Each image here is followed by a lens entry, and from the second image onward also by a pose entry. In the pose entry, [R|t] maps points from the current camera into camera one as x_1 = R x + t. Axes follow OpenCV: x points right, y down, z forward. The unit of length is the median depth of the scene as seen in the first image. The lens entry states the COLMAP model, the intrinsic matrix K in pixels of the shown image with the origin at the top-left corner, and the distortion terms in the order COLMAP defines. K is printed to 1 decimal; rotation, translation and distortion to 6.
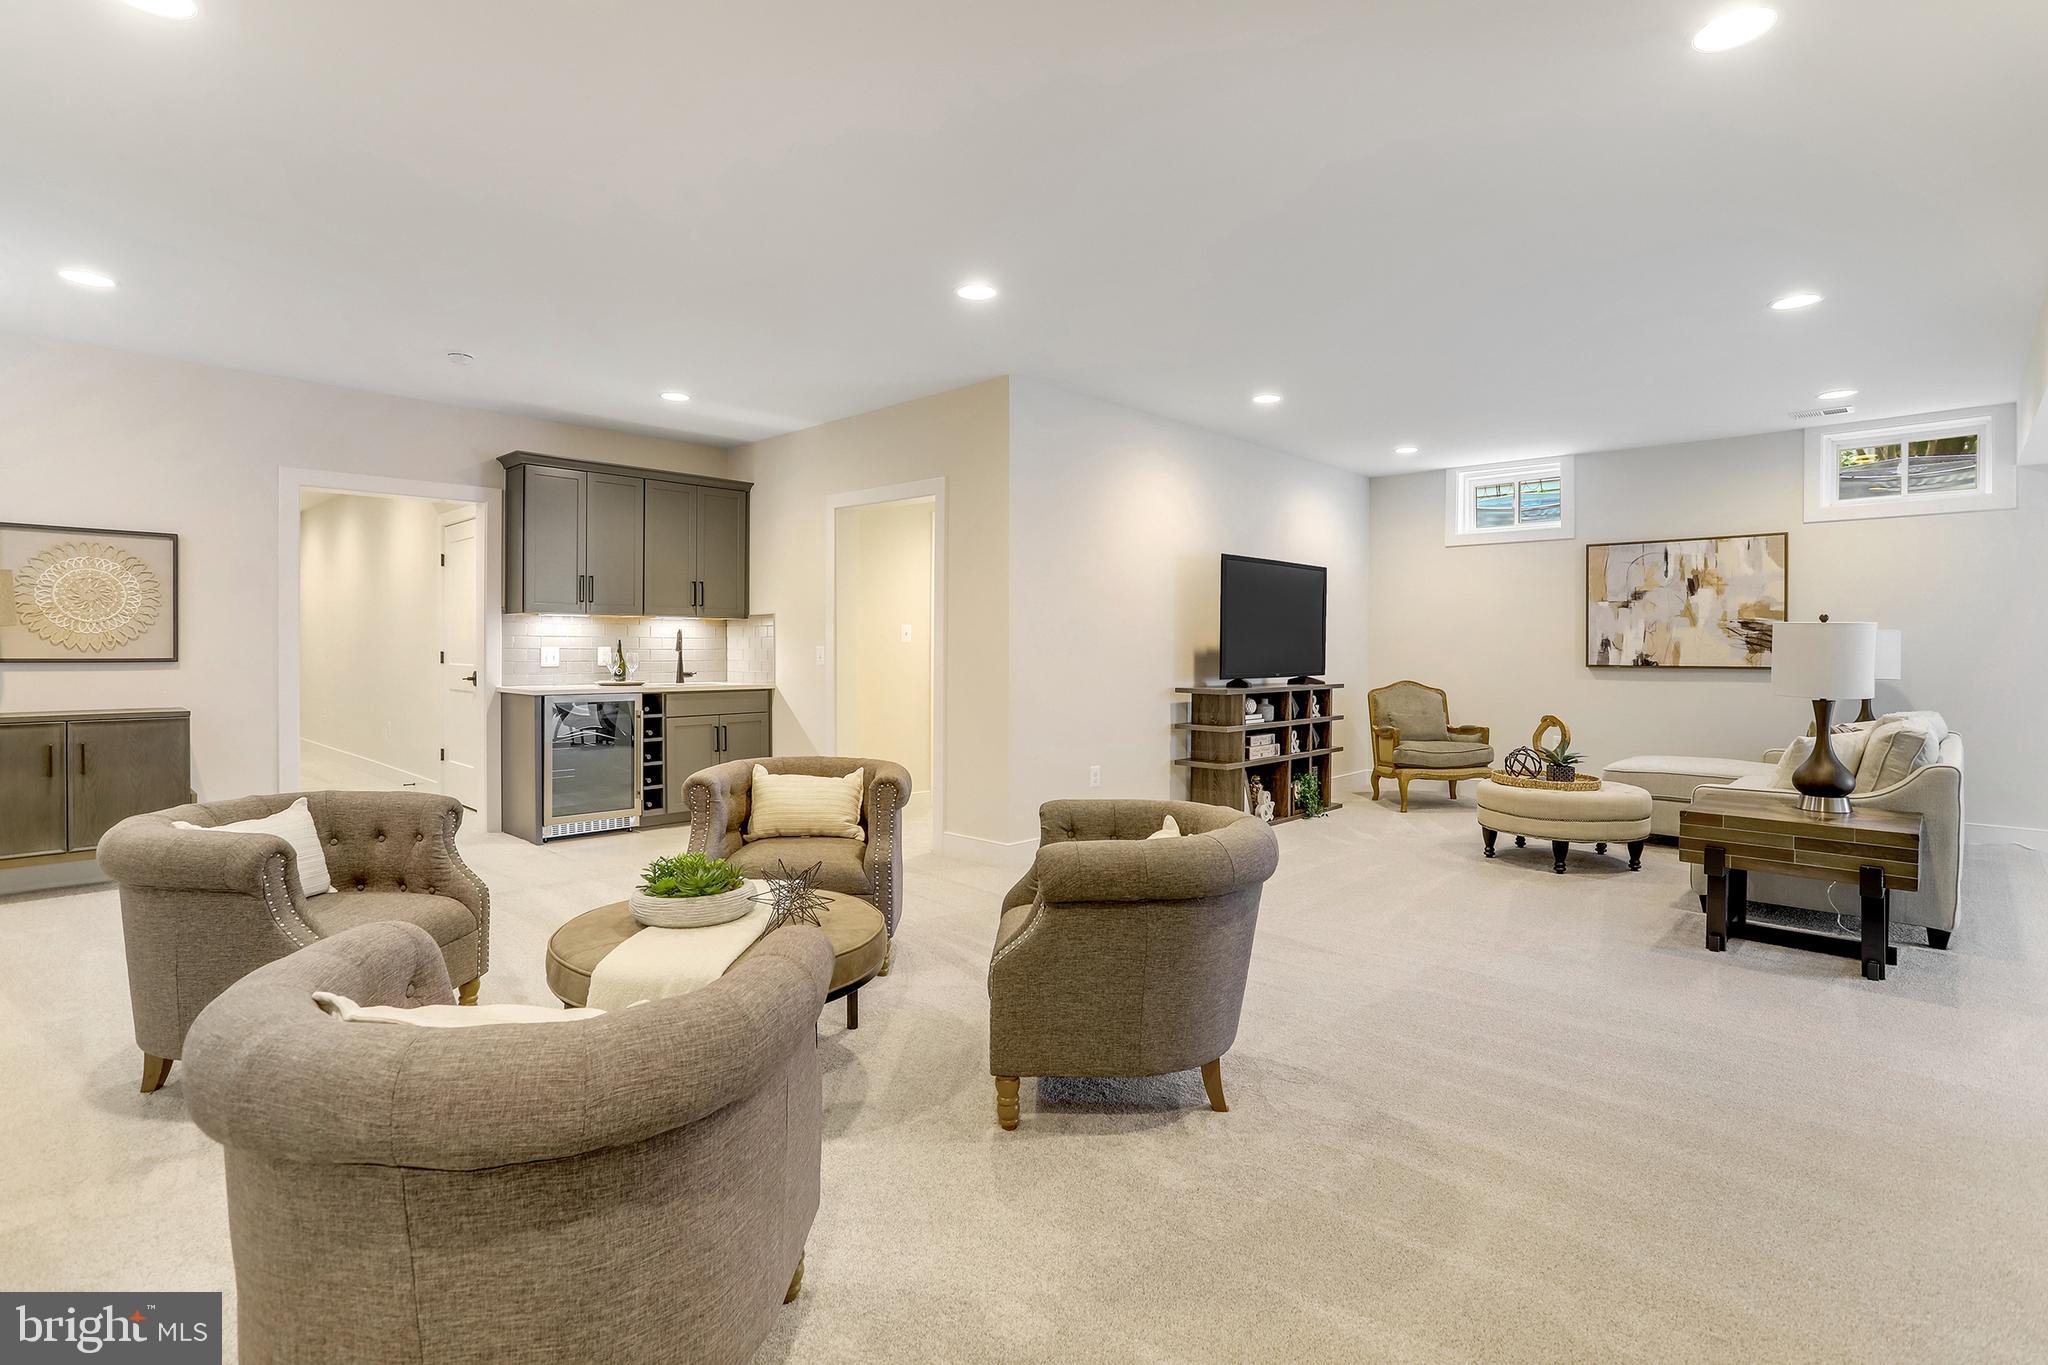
lens RADIAL K [[954.4, 0, 1019.6], [0, 954.4, 646.4], [0, 0, 1]] dist [-0.023706, -0.000040]
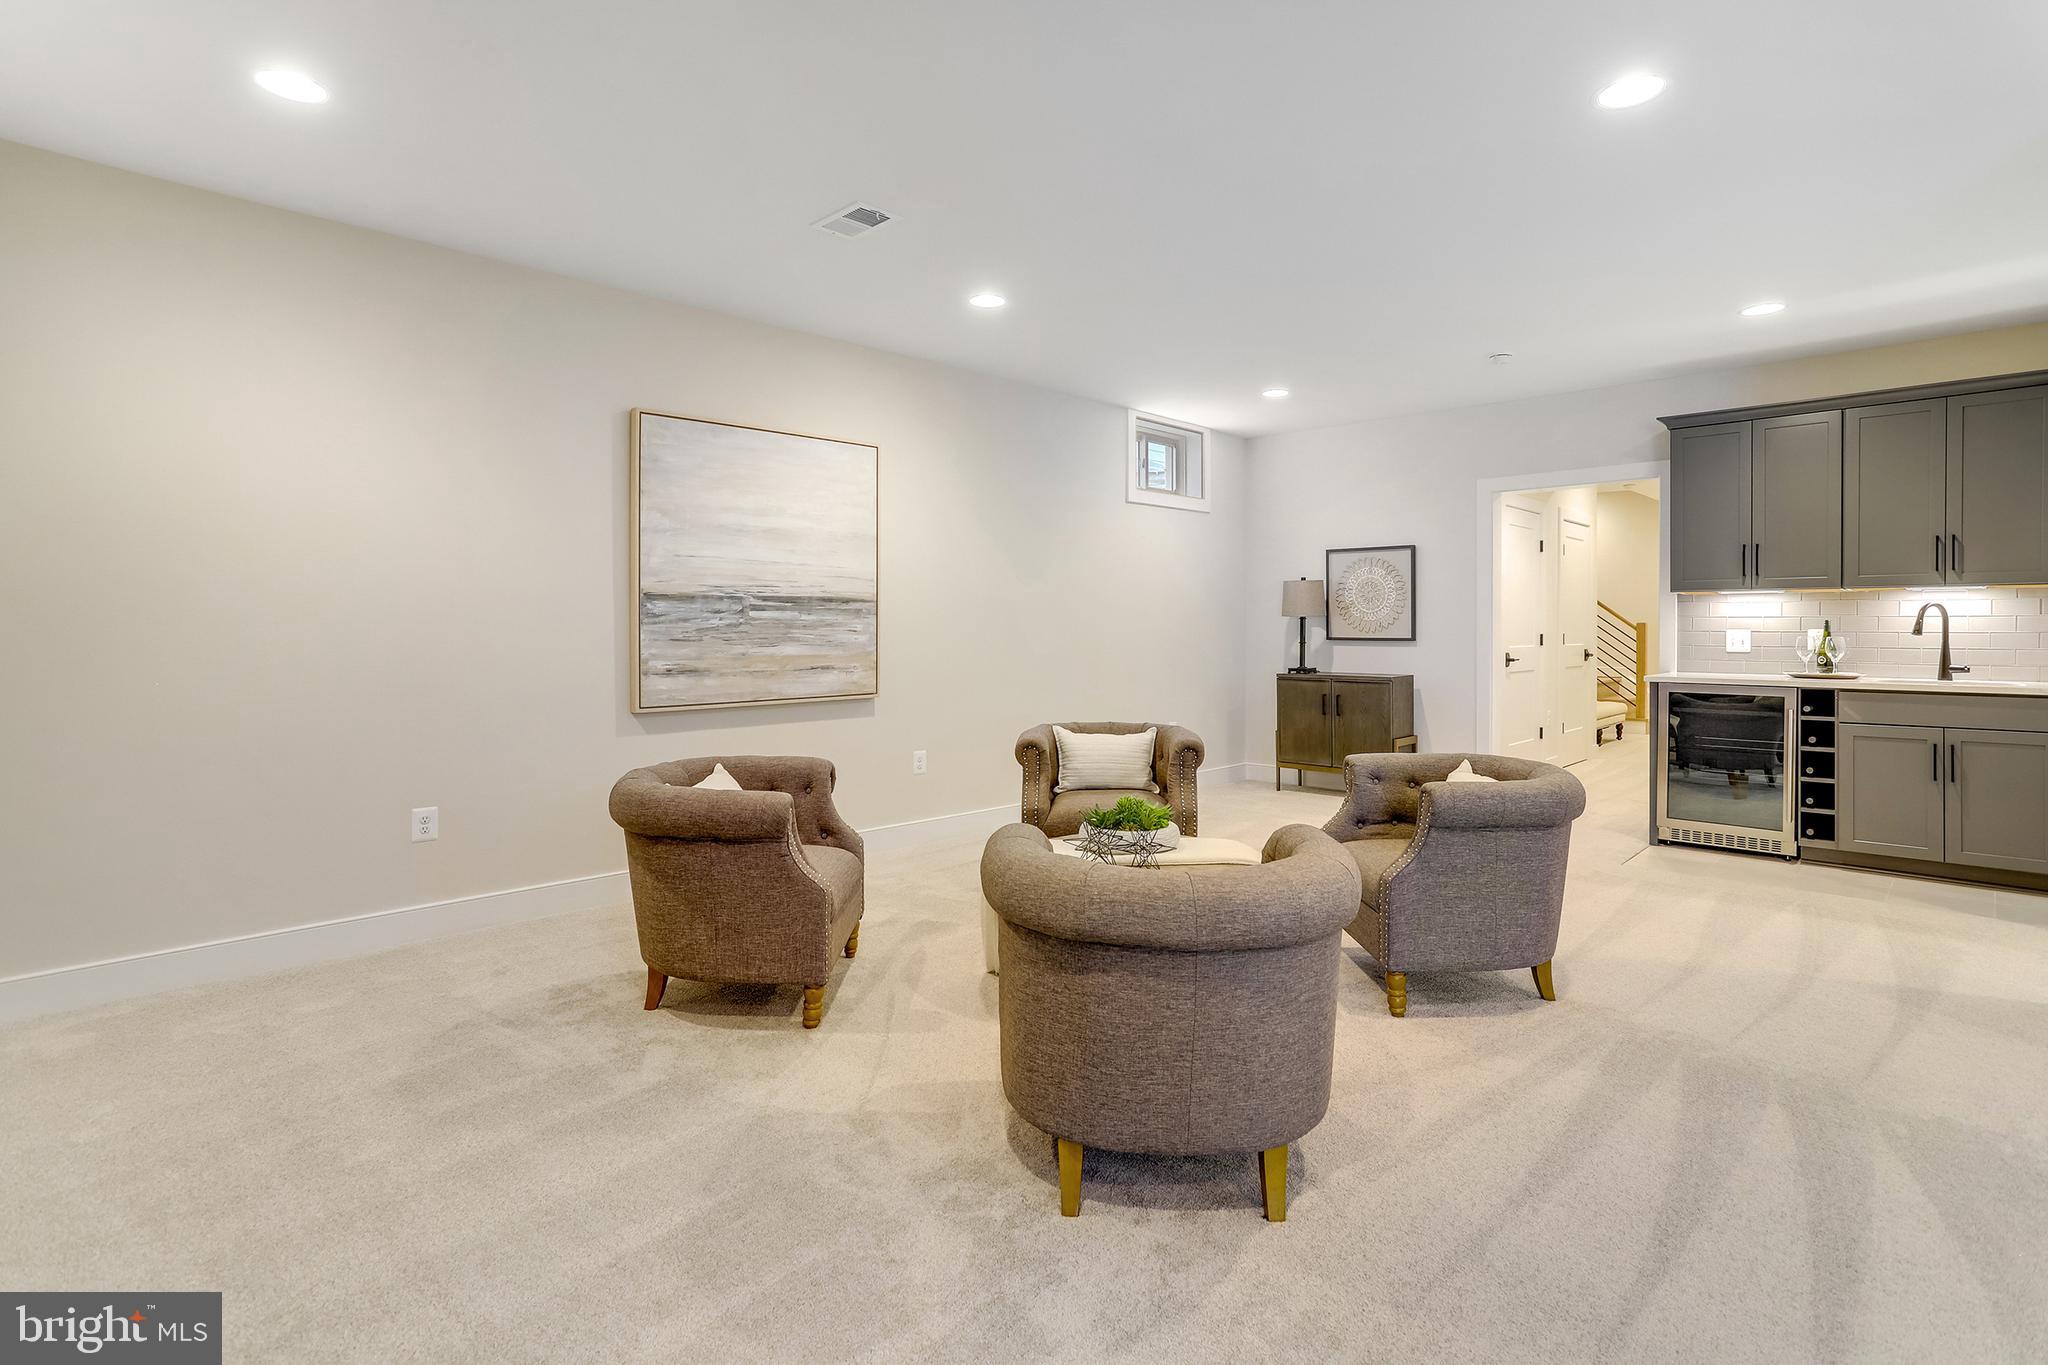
lens RADIAL K [[1026.9, 0, 1022.1], [0, 1026.9, 623.3], [0, 0, 1]] dist [-0.063380, 0.036420]
pose [[-0.012967, -0.008653, -0.999878, 0.408682], [0.000685, 0.999962, -0.008663, 0.002662], [0.999916, -0.000797, -0.012960, 0.347449]]
